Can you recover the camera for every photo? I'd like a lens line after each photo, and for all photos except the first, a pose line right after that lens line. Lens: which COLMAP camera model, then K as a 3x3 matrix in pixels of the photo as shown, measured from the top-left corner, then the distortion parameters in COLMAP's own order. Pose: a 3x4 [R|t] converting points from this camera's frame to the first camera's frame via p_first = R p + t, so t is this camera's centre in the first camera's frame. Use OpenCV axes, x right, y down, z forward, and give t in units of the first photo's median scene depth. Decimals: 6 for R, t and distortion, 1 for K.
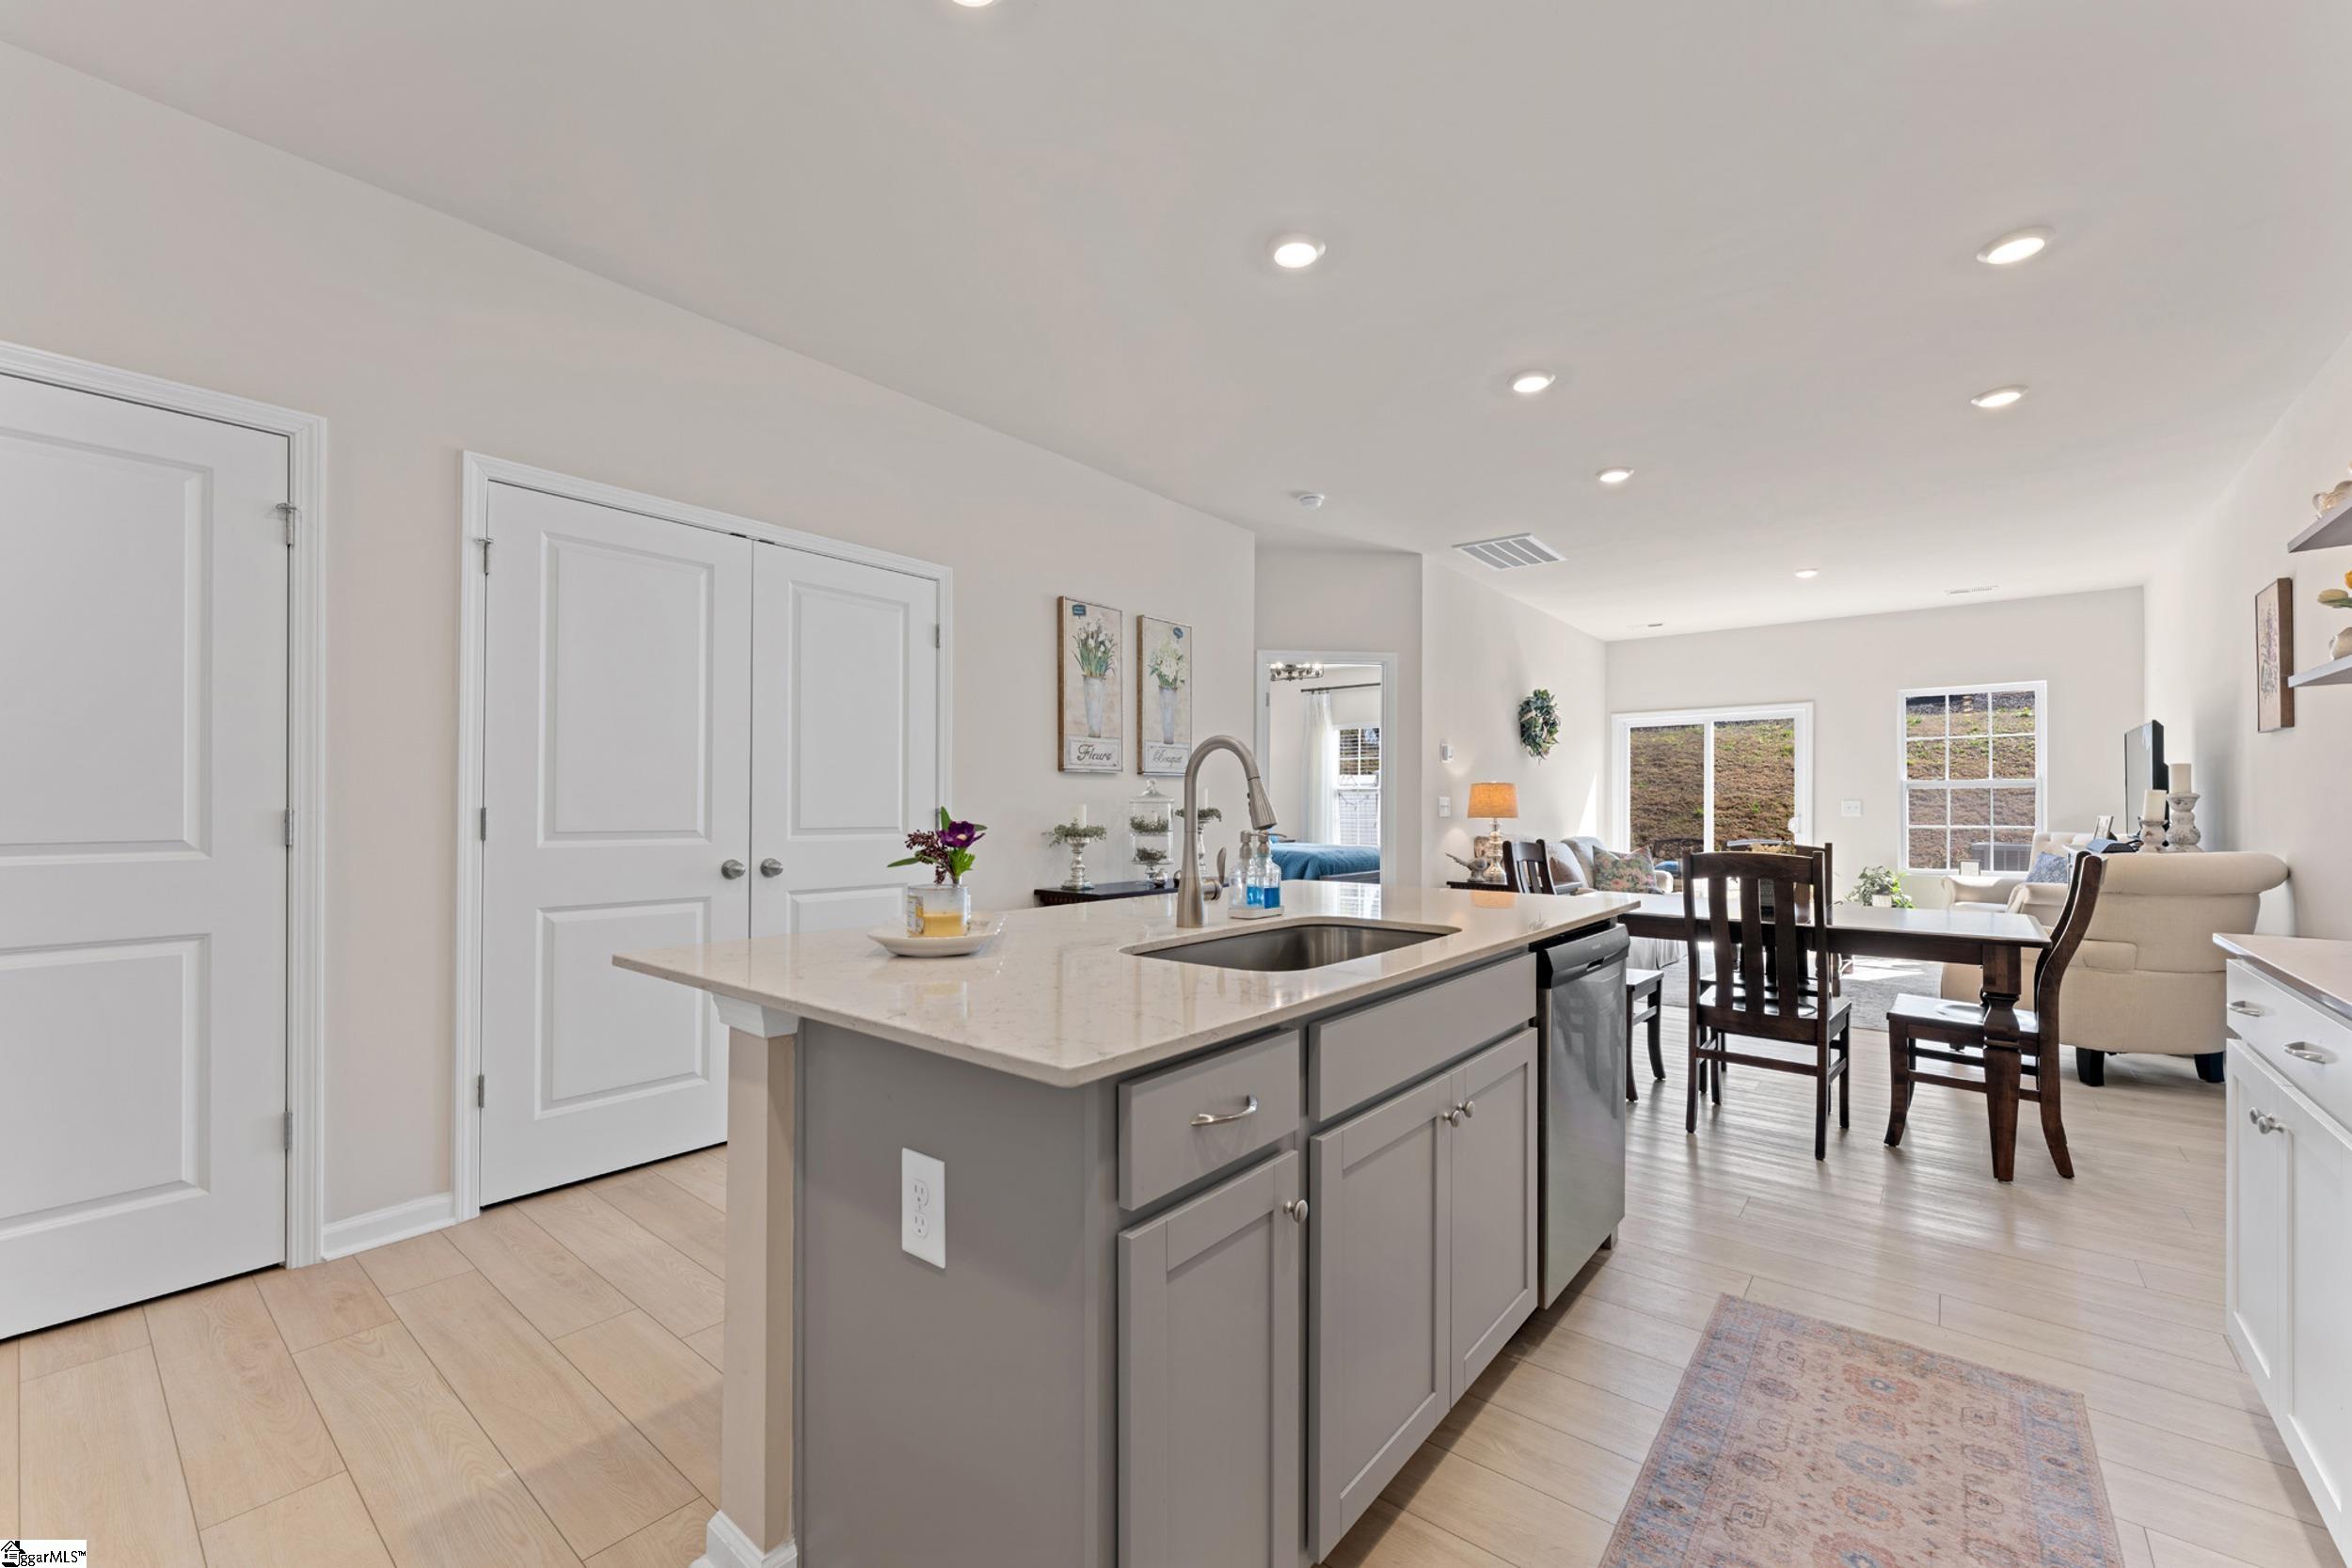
lens RADIAL K [[950.1, 0, 1156.0], [0, 950.1, 804.2], [0, 0, 1]] dist [-0.003450, 0.000382]
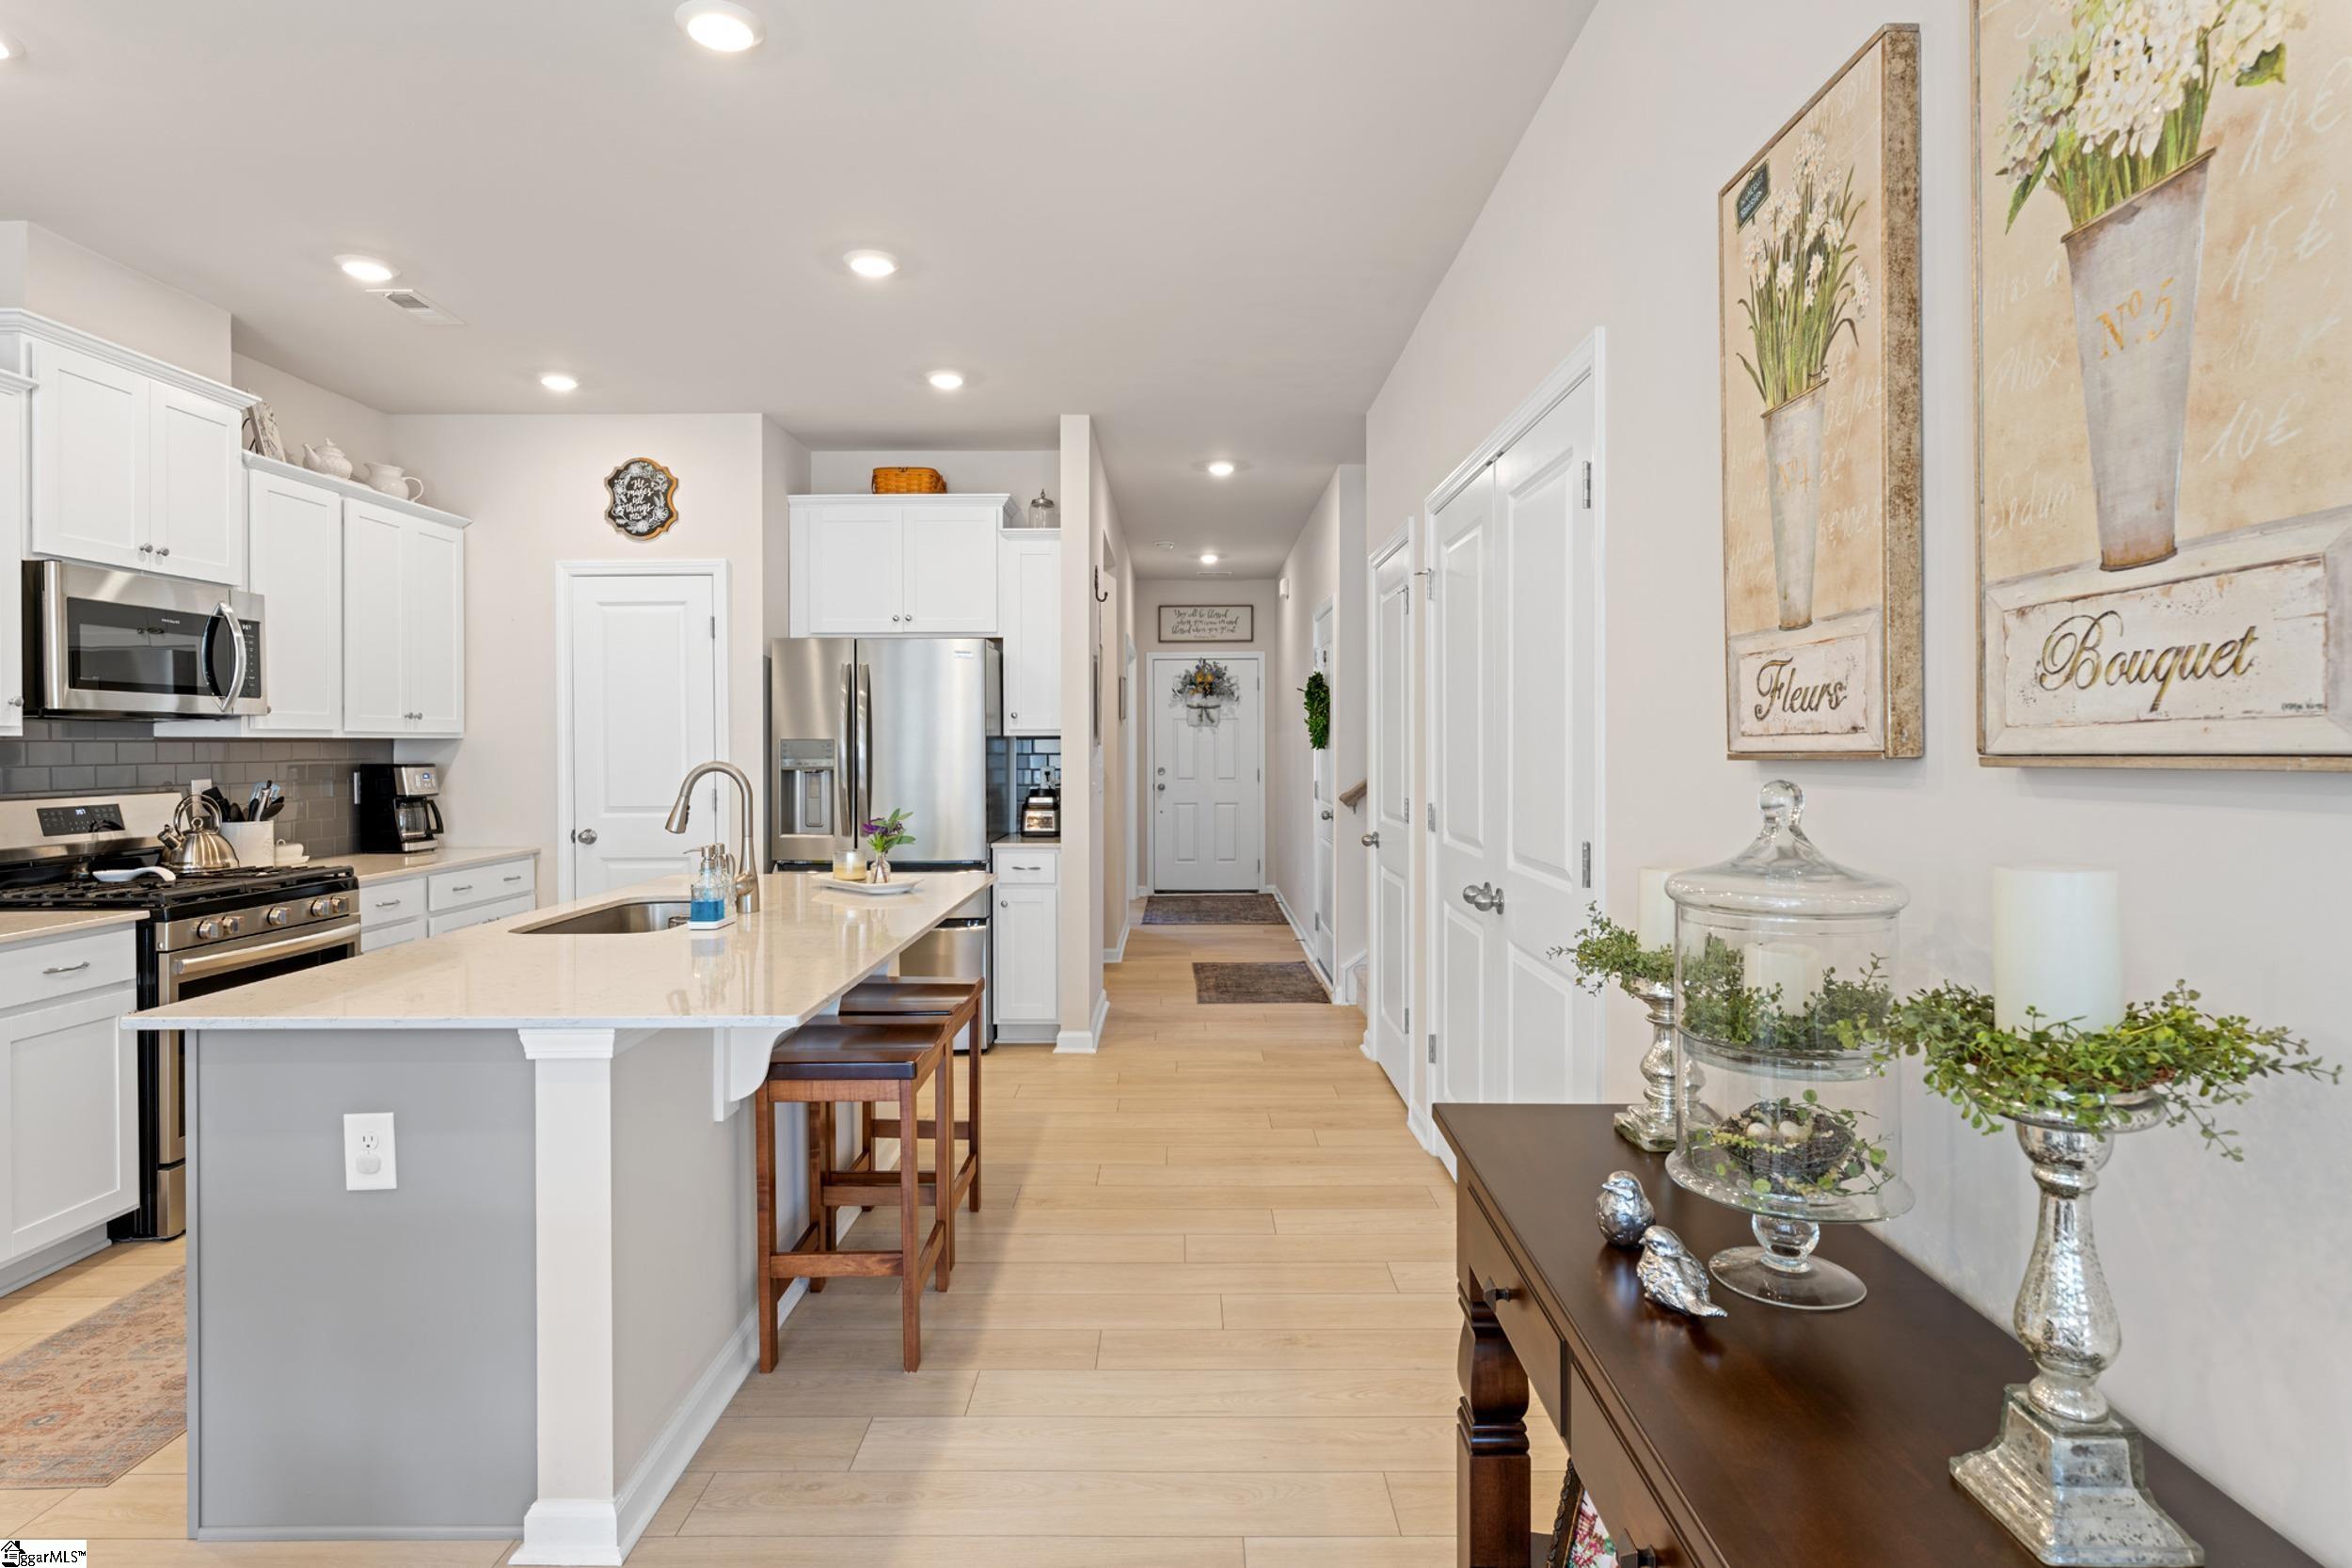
lens RADIAL K [[1226.2, 0, 1185.3], [0, 1226.2, 741.4], [0, 0, 1]] dist [-0.004248, -0.001286]
pose [[-0.763487, -0.001315, -0.645821, 0.260251], [0.003088, 0.999979, -0.005686, -0.034854], [0.645815, -0.006335, -0.763467, 1.061114]]
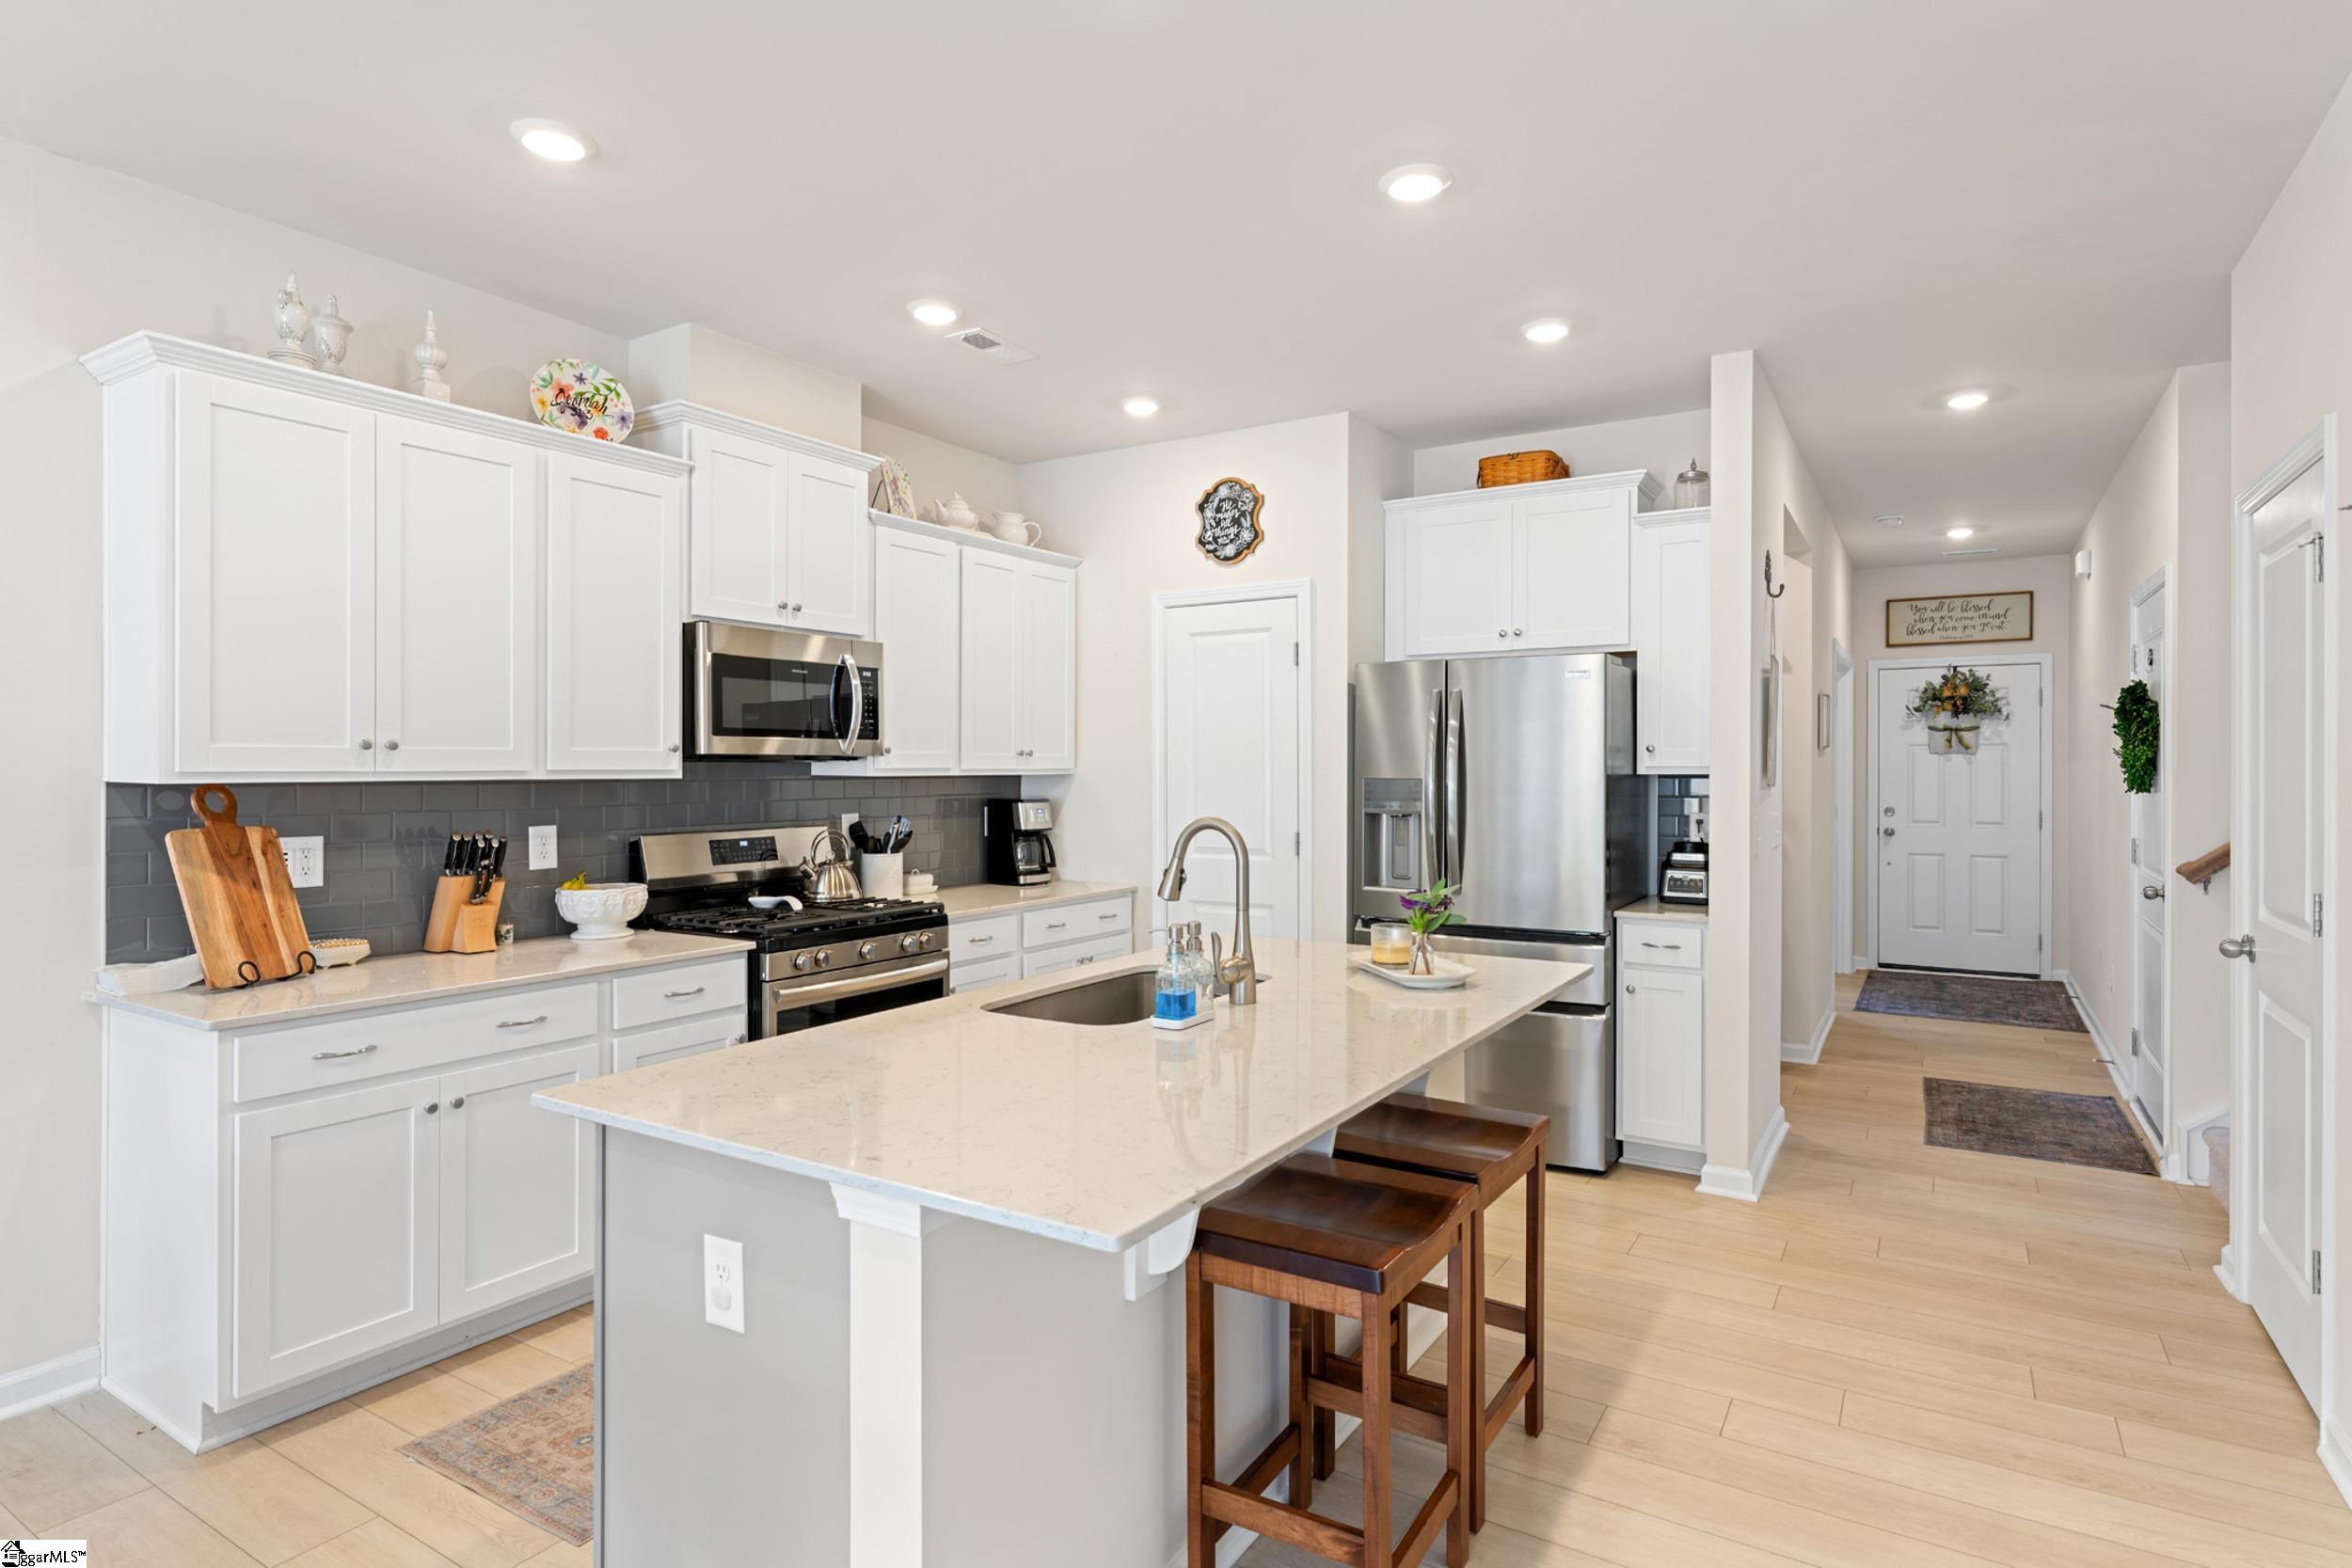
lens RADIAL K [[1226.2, 0, 1169.3], [0, 1226.2, 765.6], [0, 0, 1]] dist [-0.004248, -0.001286]
pose [[-0.990885, -0.003290, -0.134671, 0.116340], [-0.003002, 0.999993, -0.002345, -0.050610], [0.134678, -0.001919, -0.990888, 0.931997]]
